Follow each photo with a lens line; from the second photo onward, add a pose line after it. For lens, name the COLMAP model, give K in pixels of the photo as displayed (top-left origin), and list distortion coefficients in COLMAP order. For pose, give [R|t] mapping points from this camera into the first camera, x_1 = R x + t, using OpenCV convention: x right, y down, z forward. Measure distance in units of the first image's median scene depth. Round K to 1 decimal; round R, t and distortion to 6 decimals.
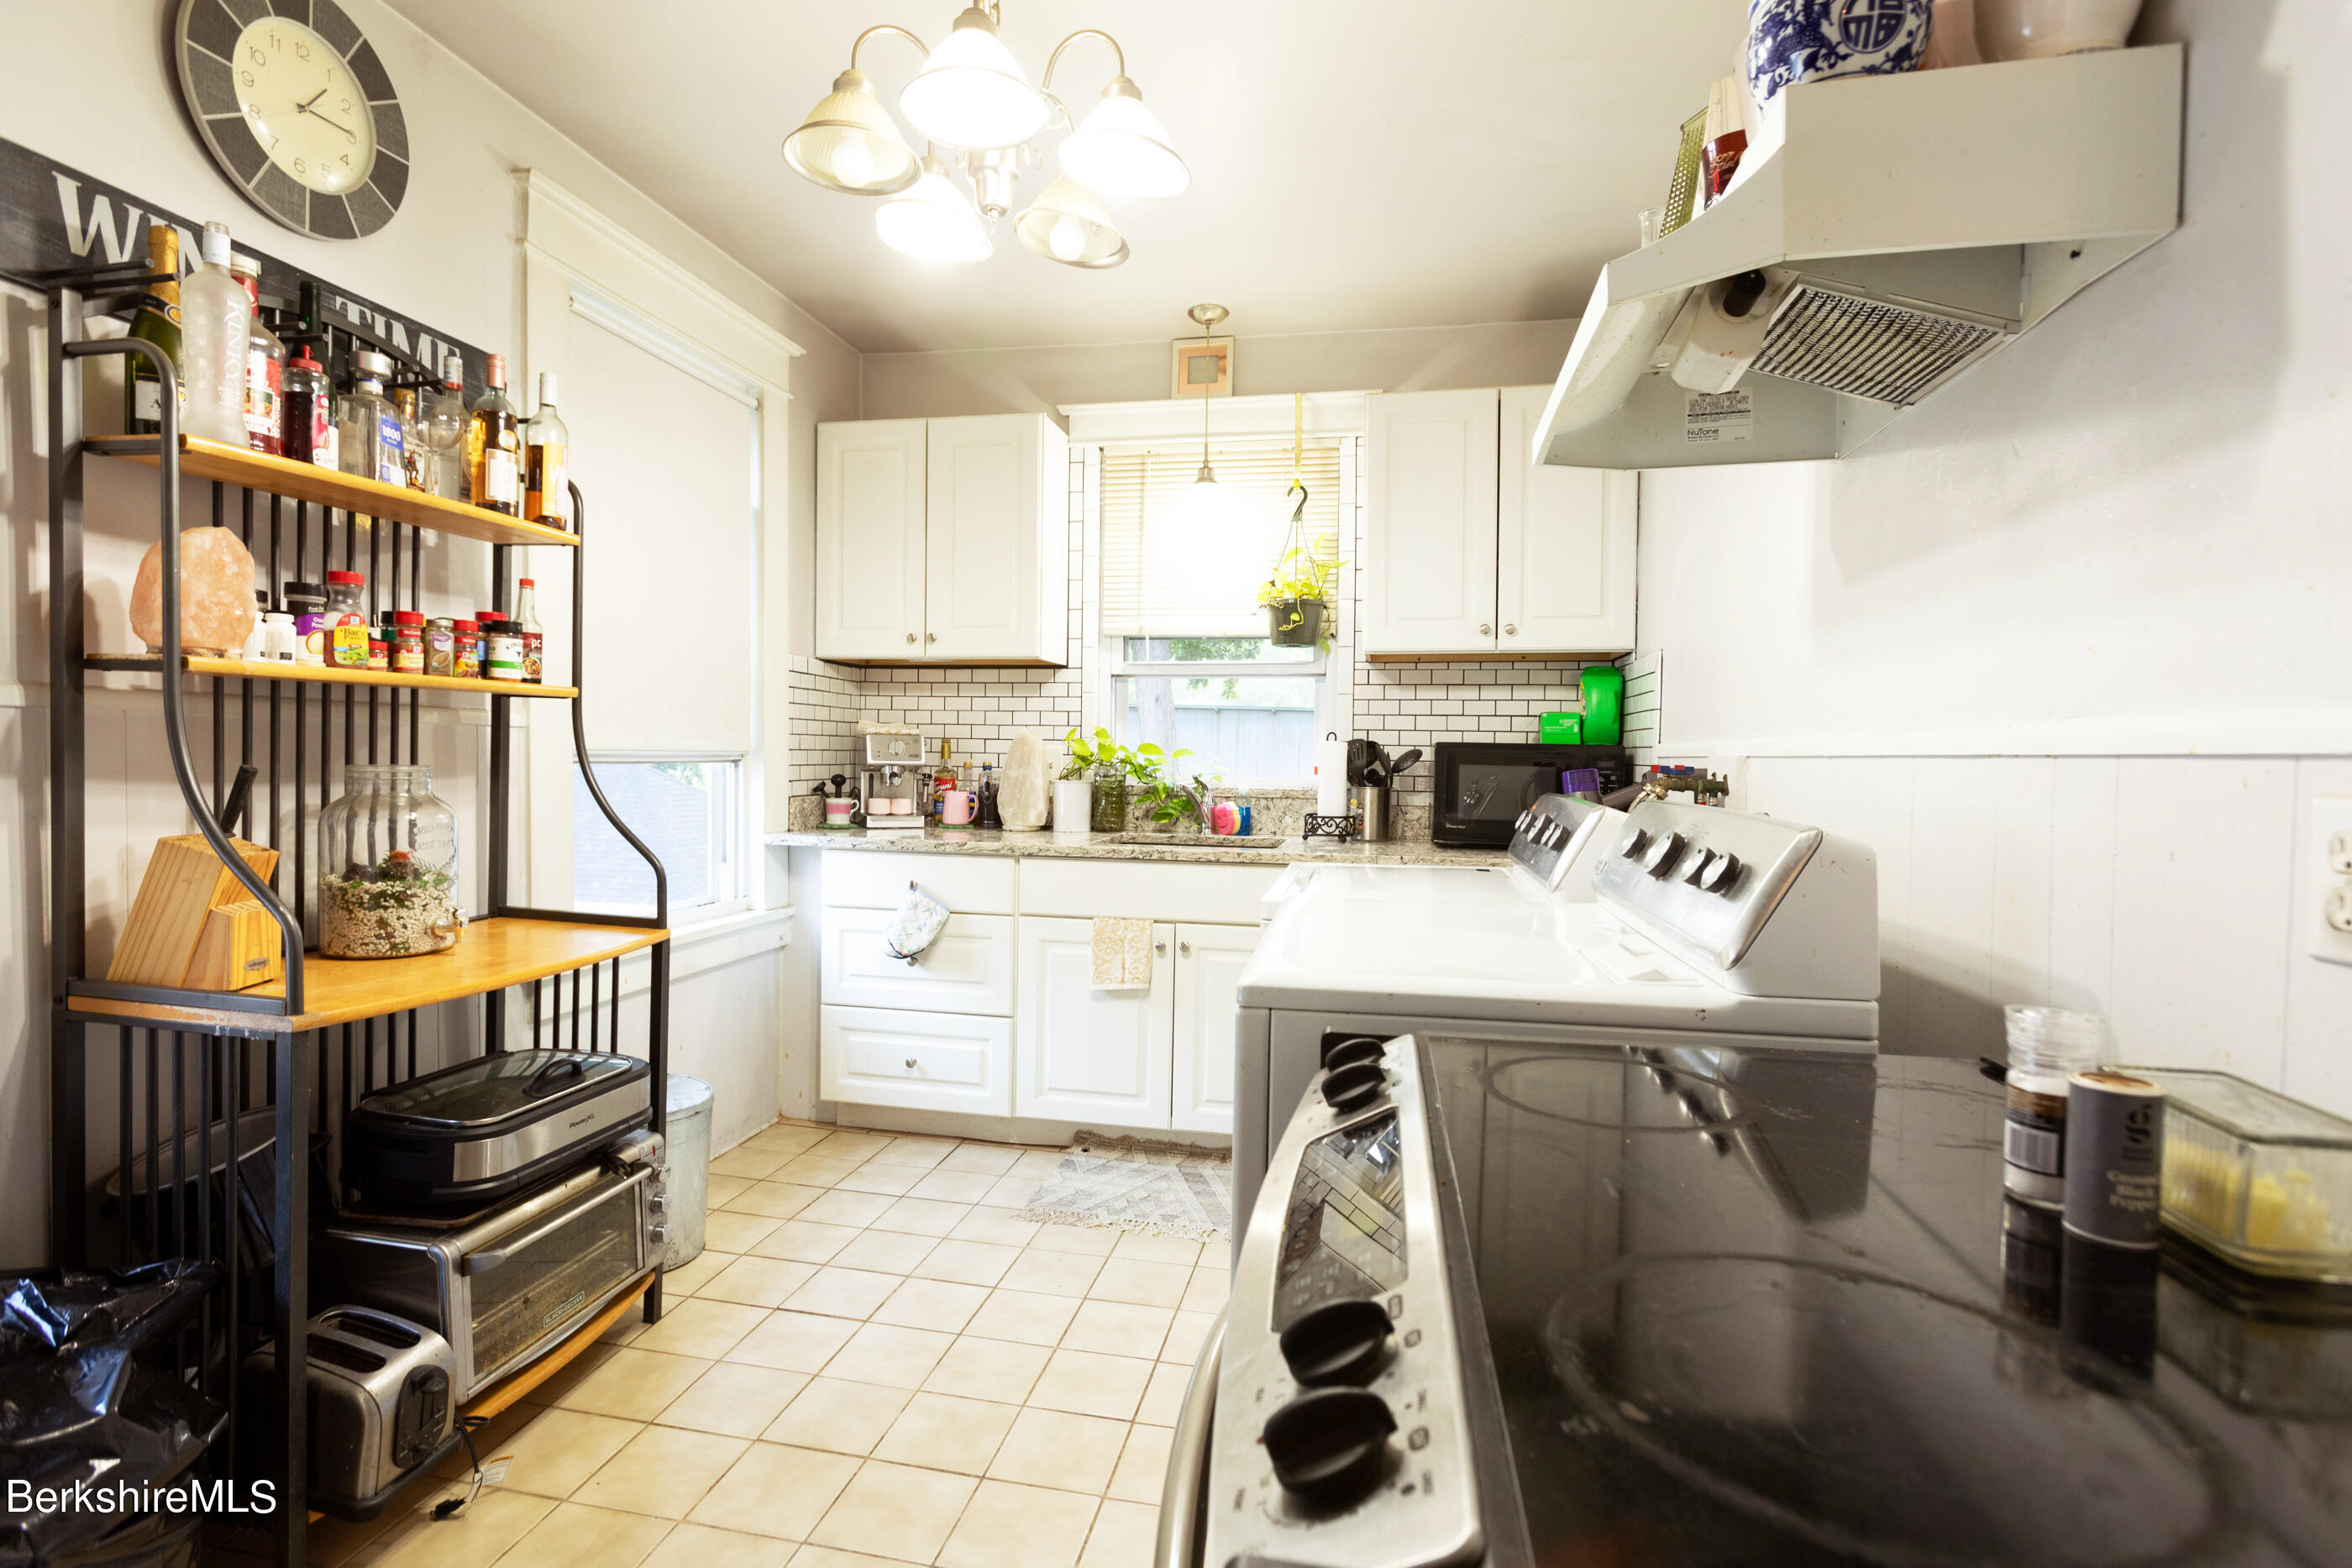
lens RADIAL K [[1126.6, 0, 1176.0], [0, 1126.6, 784.0], [0, 0, 1]] dist [-0.002888, -0.000289]
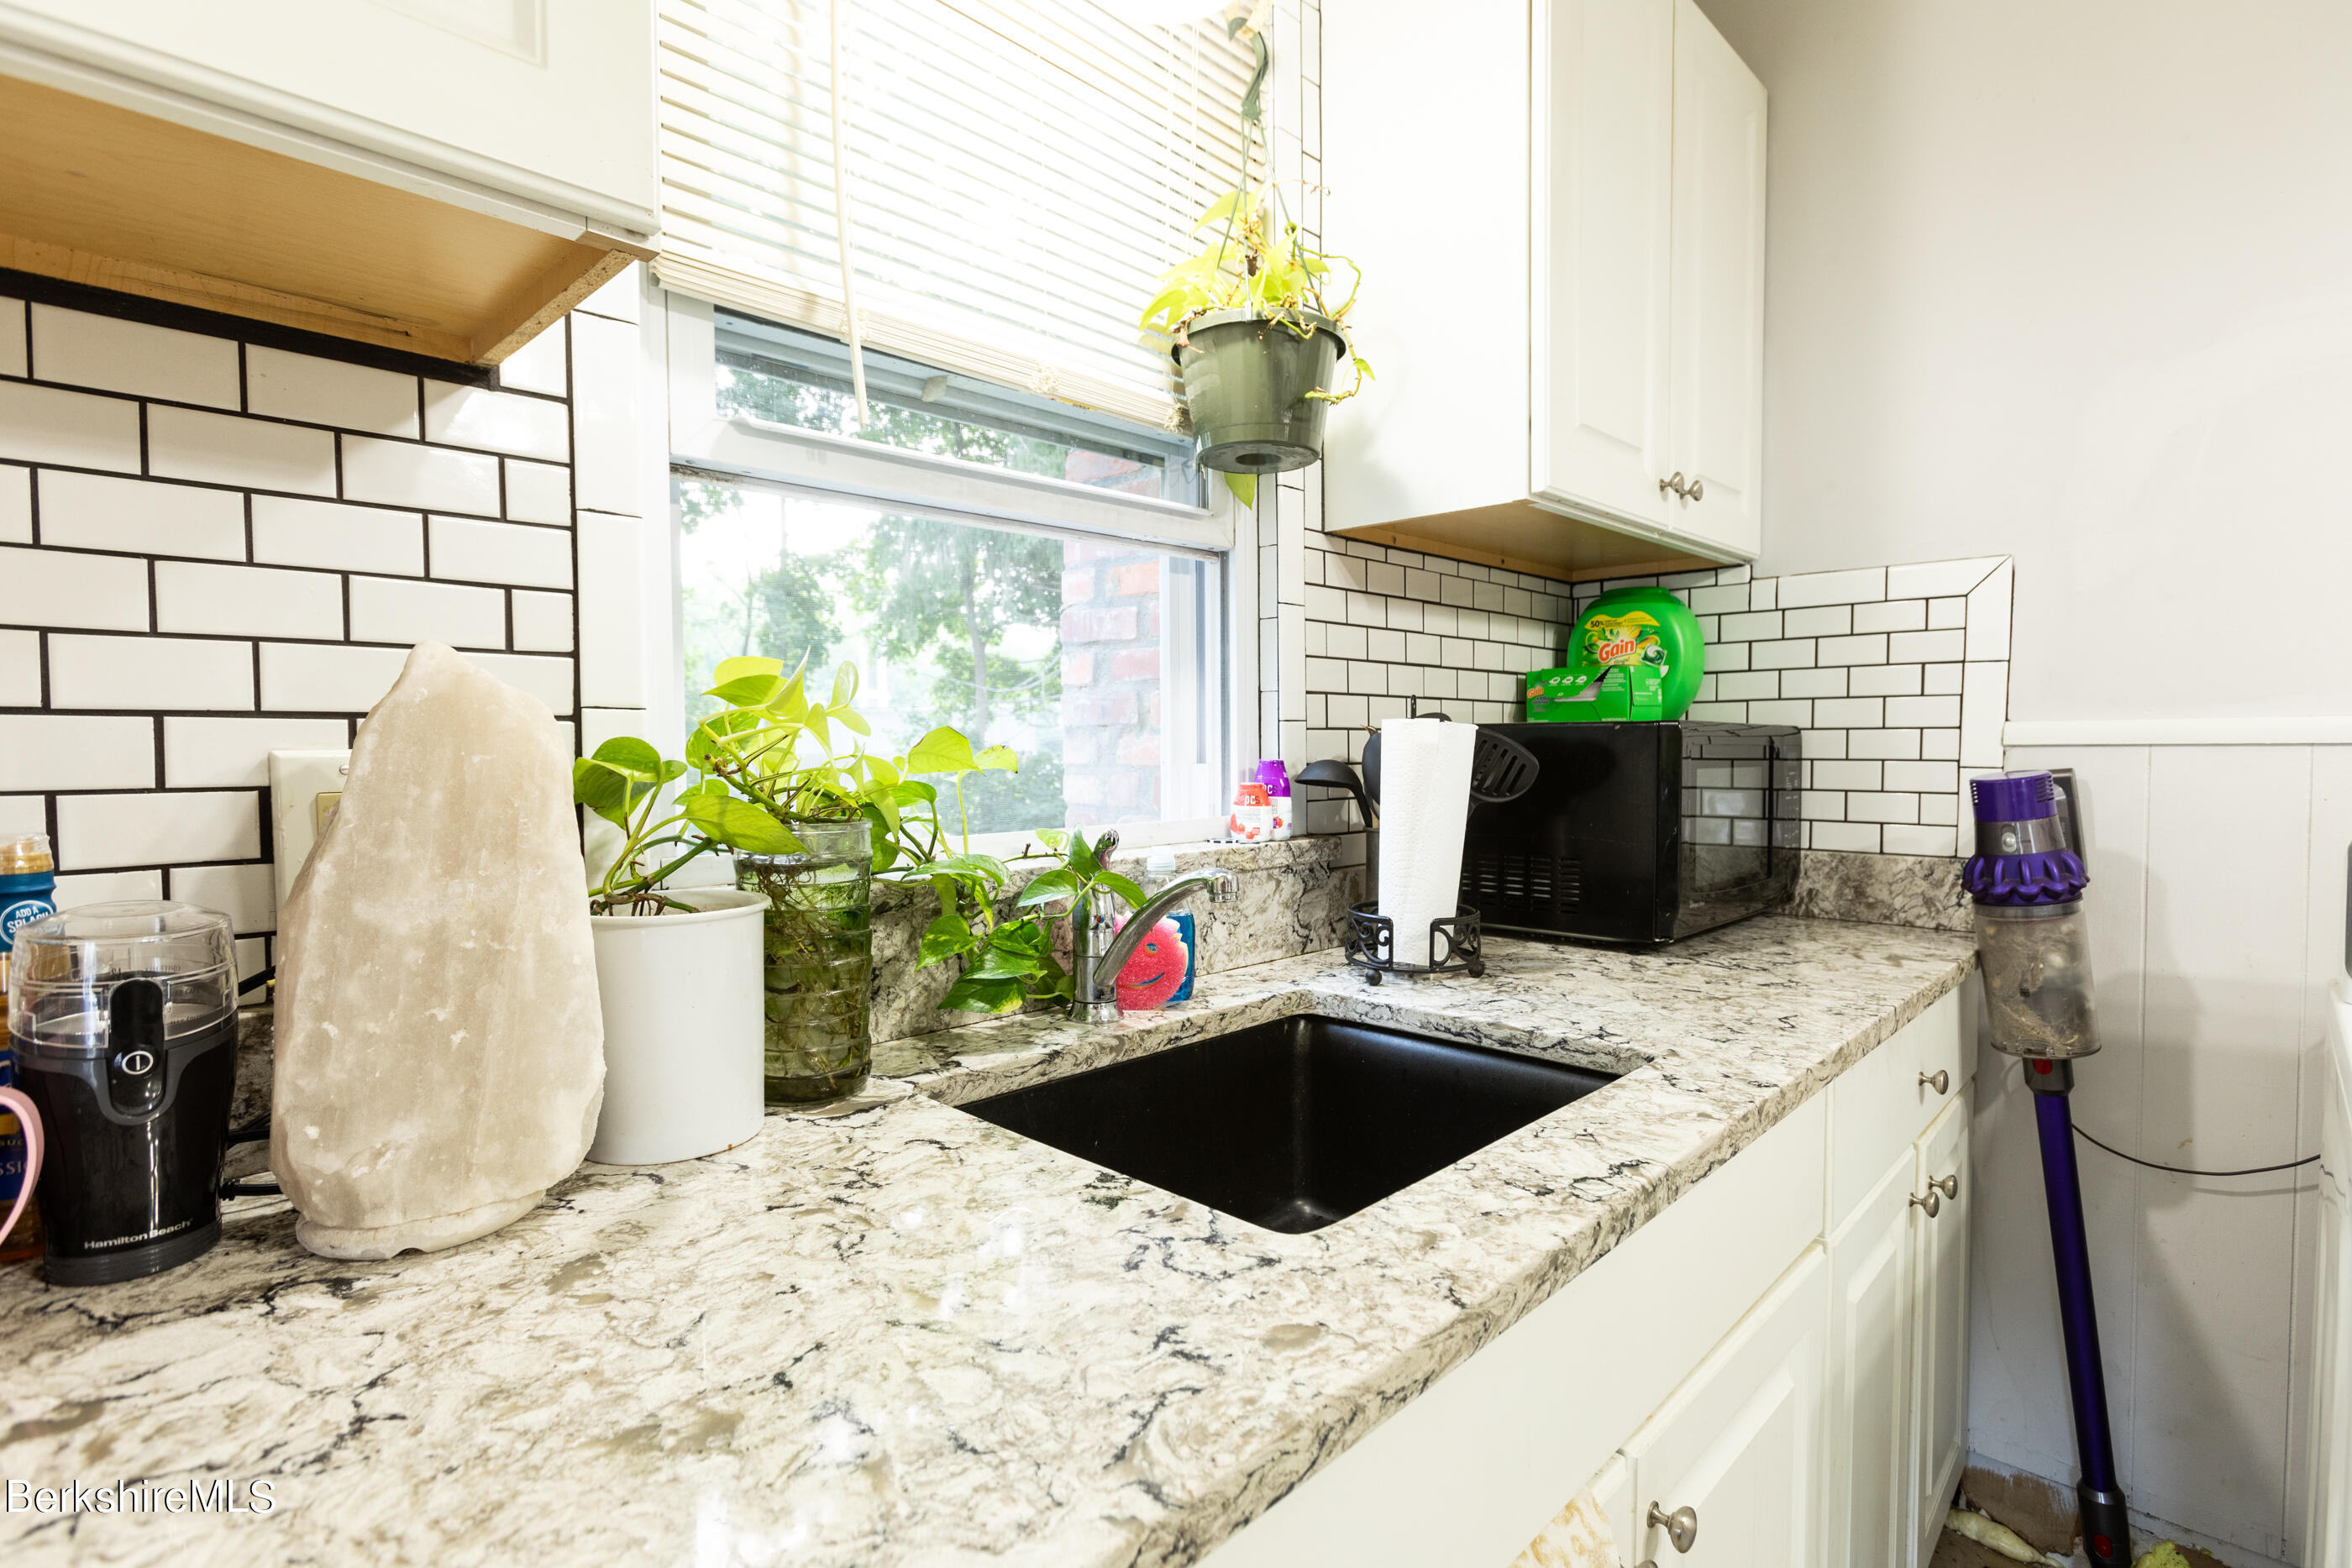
lens RADIAL K [[1126.6, 0, 1176.0], [0, 1126.6, 784.0], [0, 0, 1]] dist [-0.002888, -0.000289]
pose [[0.535022, -0.050957, 0.843300, -0.226532], [0.032268, 0.998684, 0.039874, -0.032090], [-0.844222, 0.005878, 0.535962, 0.817774]]
